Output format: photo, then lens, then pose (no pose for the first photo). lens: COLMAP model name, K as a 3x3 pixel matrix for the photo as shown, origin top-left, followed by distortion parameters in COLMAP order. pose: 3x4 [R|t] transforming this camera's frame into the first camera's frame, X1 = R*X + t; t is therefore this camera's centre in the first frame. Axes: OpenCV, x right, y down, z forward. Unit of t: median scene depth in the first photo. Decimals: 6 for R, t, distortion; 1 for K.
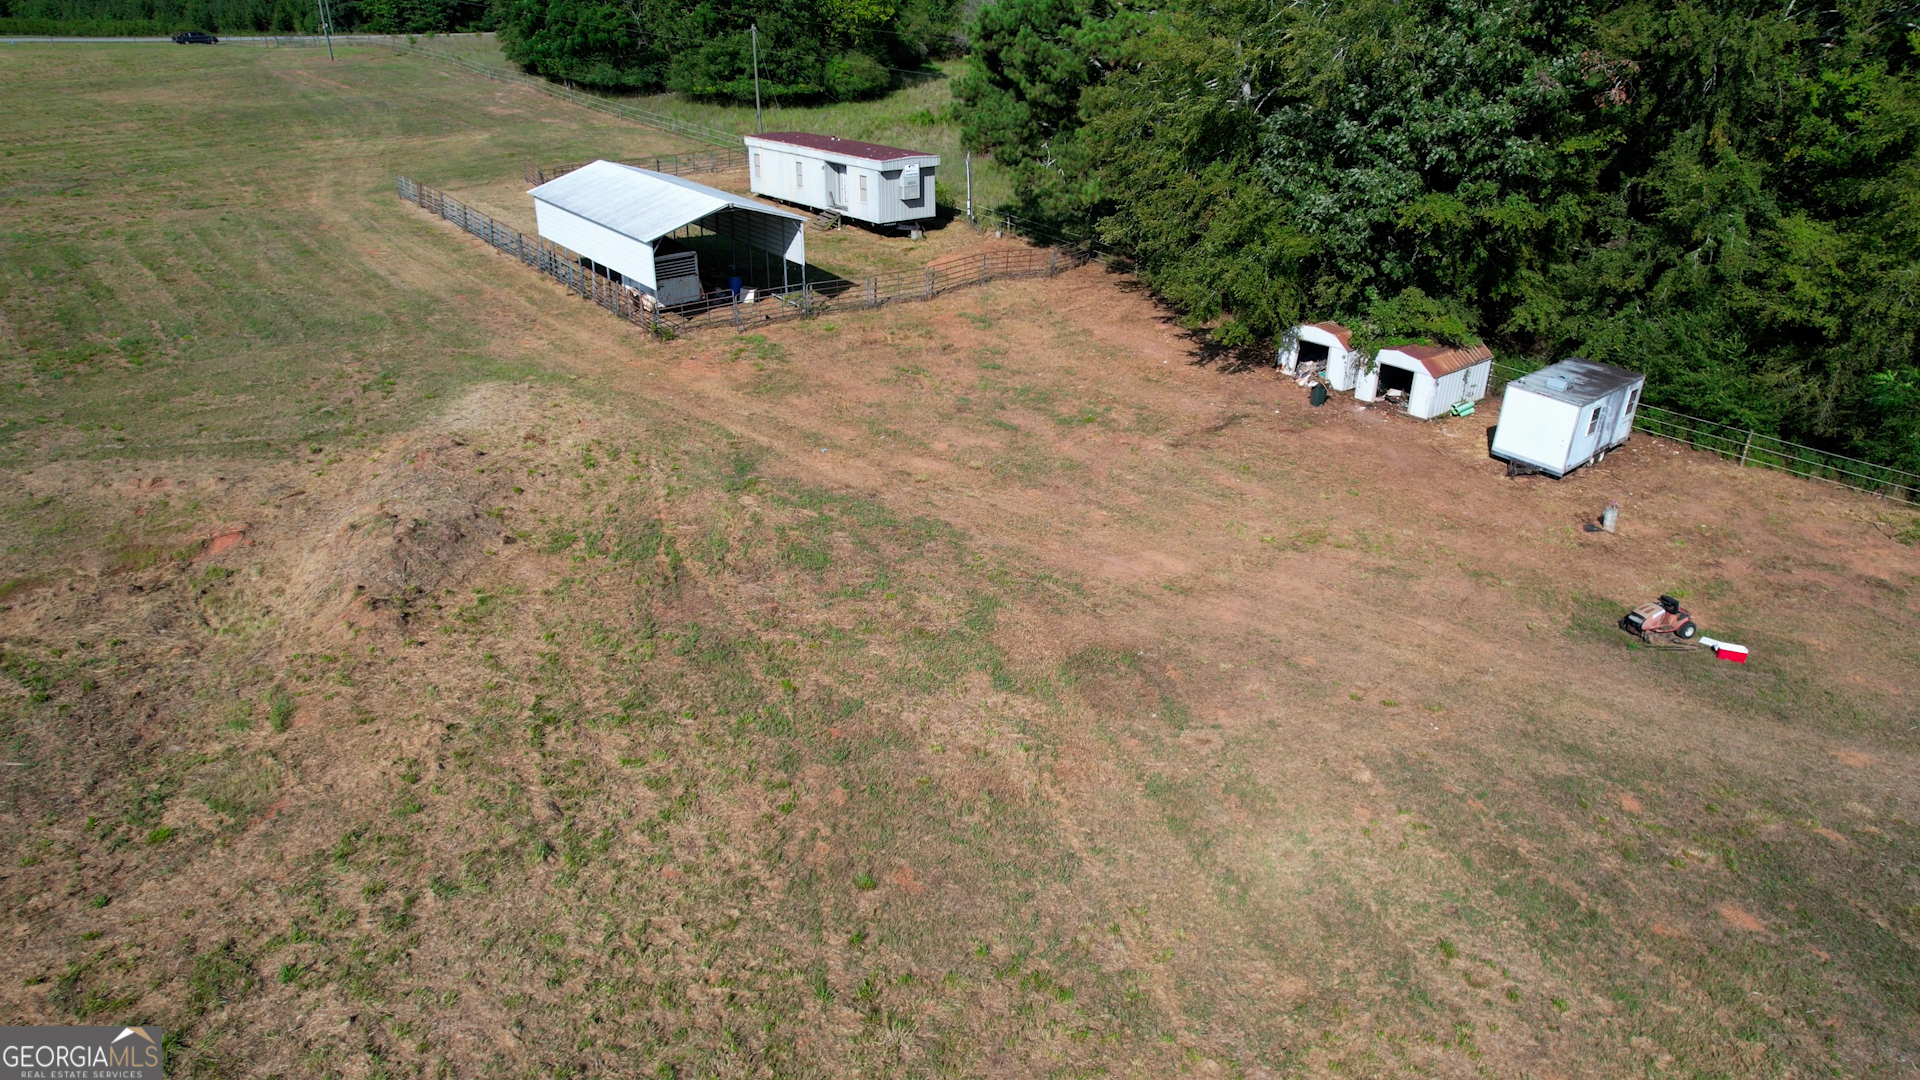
lens RADIAL K [[1225.1, 0, 960.0], [0, 1225.1, 540.0], [0, 0, 1]] dist [-0.004322, 0.004201]
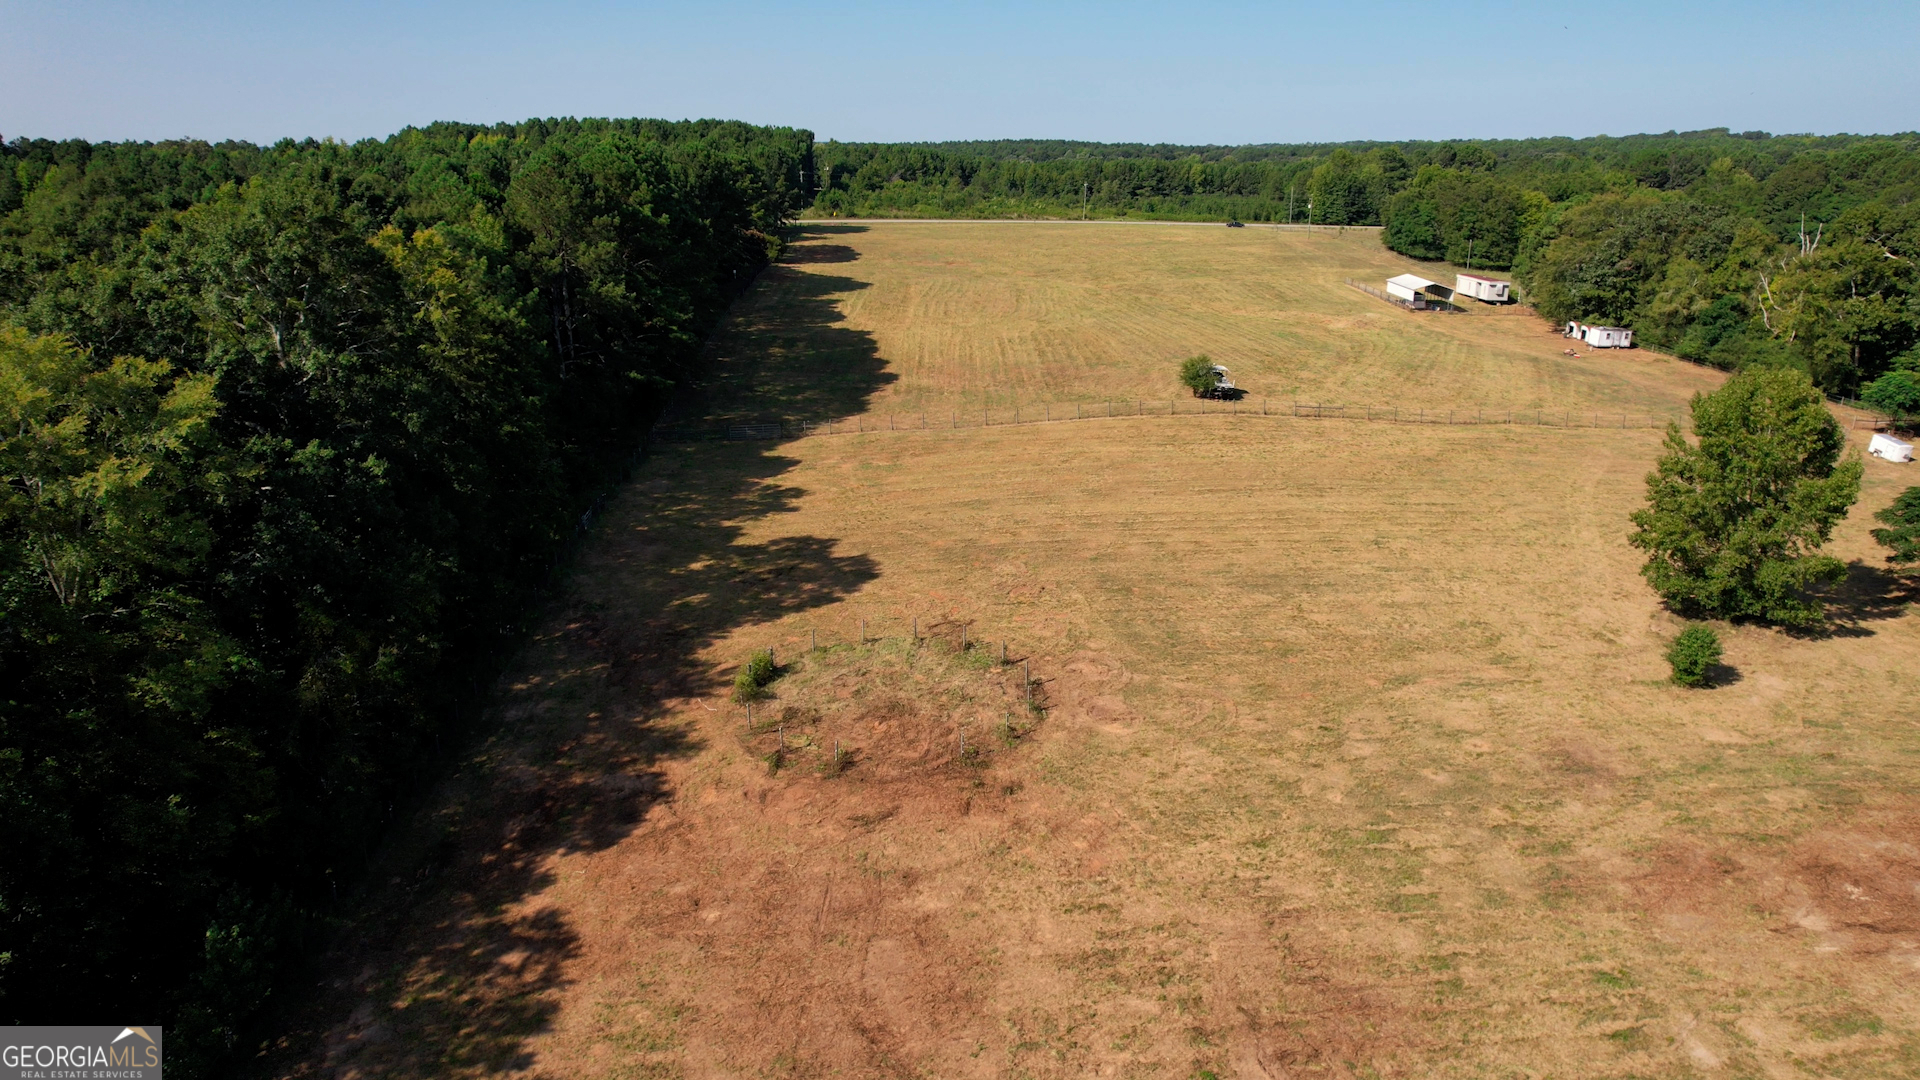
lens RADIAL K [[1231.9, 0, 961.8], [0, 1231.9, 547.7], [0, 0, 1]] dist [-0.075279, 0.061388]
pose [[0.802598, 0.194201, -0.564023, 1.084005], [-0.262822, 0.963925, -0.042099, 1.256023], [0.535500, 0.182026, 0.824686, -3.281925]]
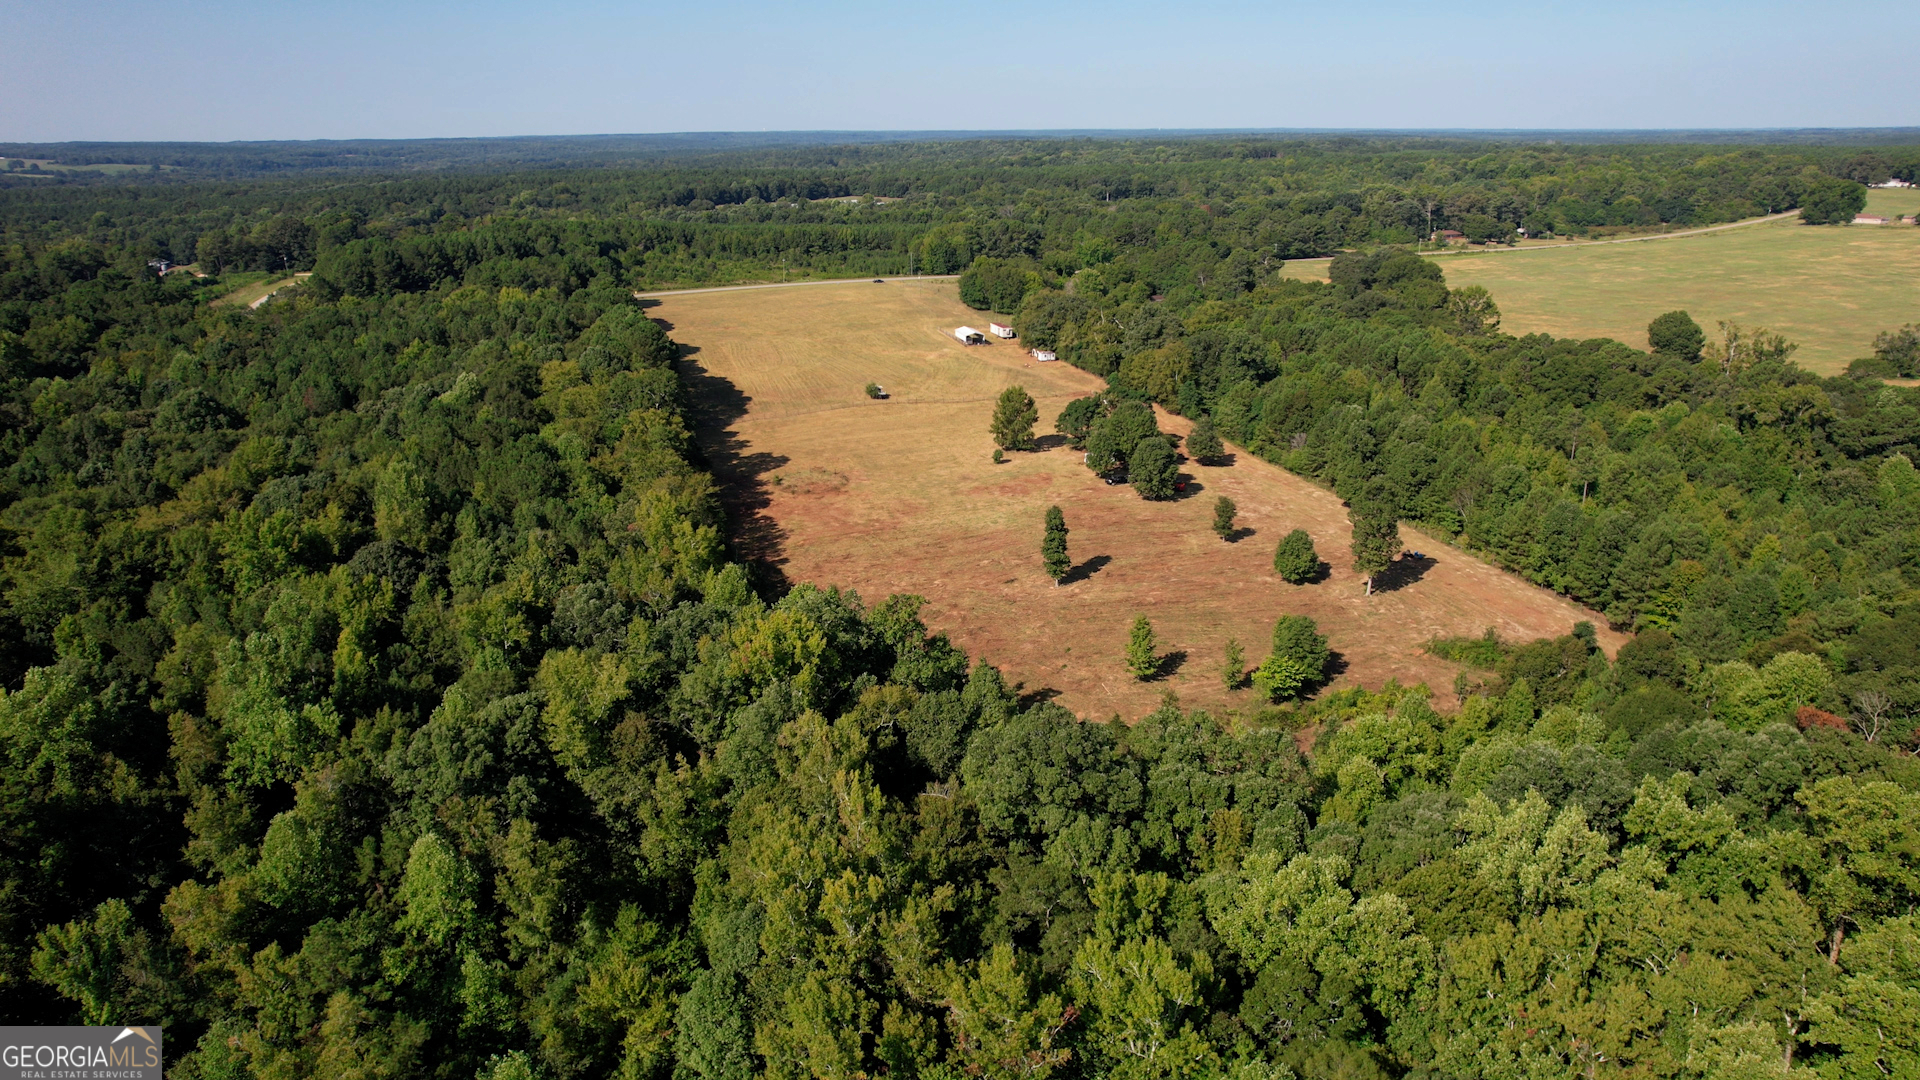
lens RADIAL K [[1231.9, 0, 961.8], [0, 1231.9, 547.7], [0, 0, 1]] dist [-0.075279, 0.061388]
pose [[0.937013, 0.114864, -0.329869, 2.953600], [-0.149902, 0.985233, -0.082737, 2.098700], [0.315494, 0.126973, 0.940394, -7.502239]]
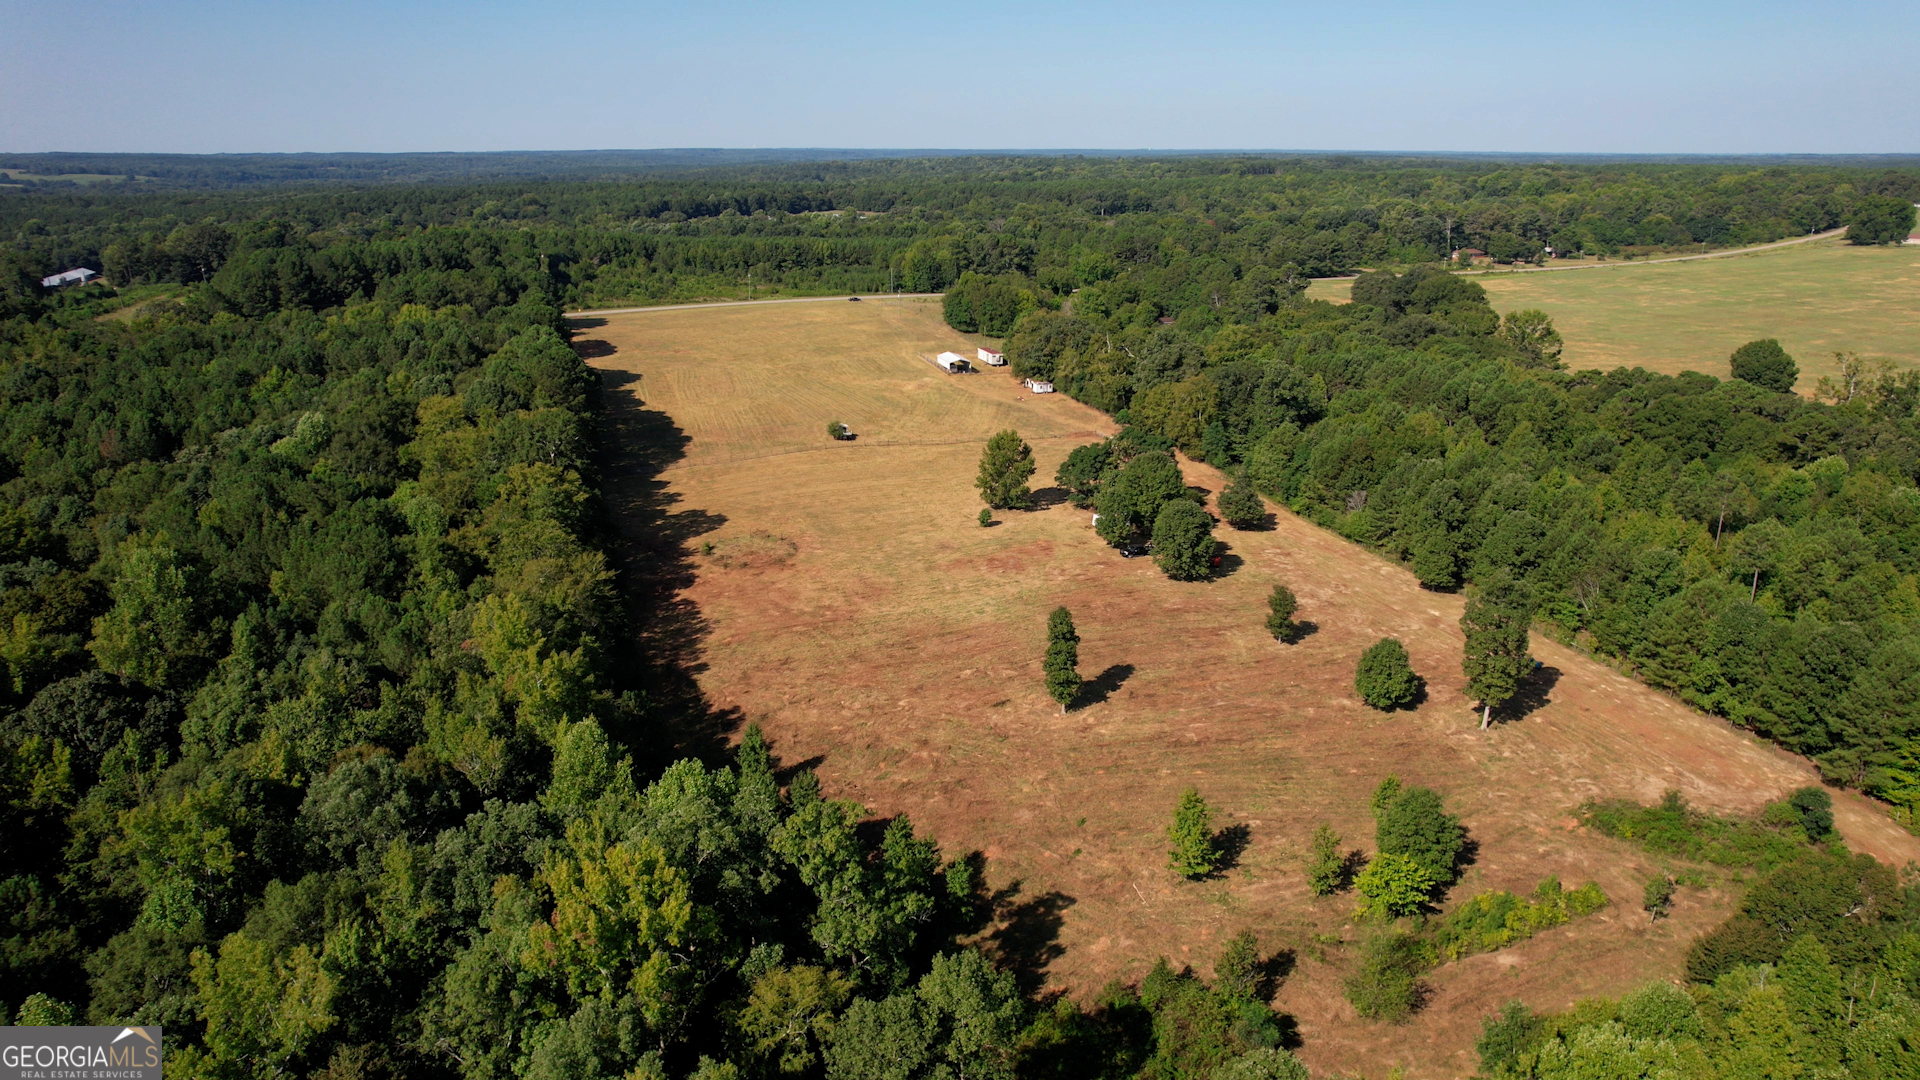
lens RADIAL K [[1231.9, 0, 961.8], [0, 1231.9, 547.7], [0, 0, 1]] dist [-0.075279, 0.061388]
pose [[0.939561, 0.114901, -0.322526, 2.554629], [-0.154003, 0.983161, -0.098378, 1.723706], [0.305791, 0.142103, 0.941434, -6.366677]]
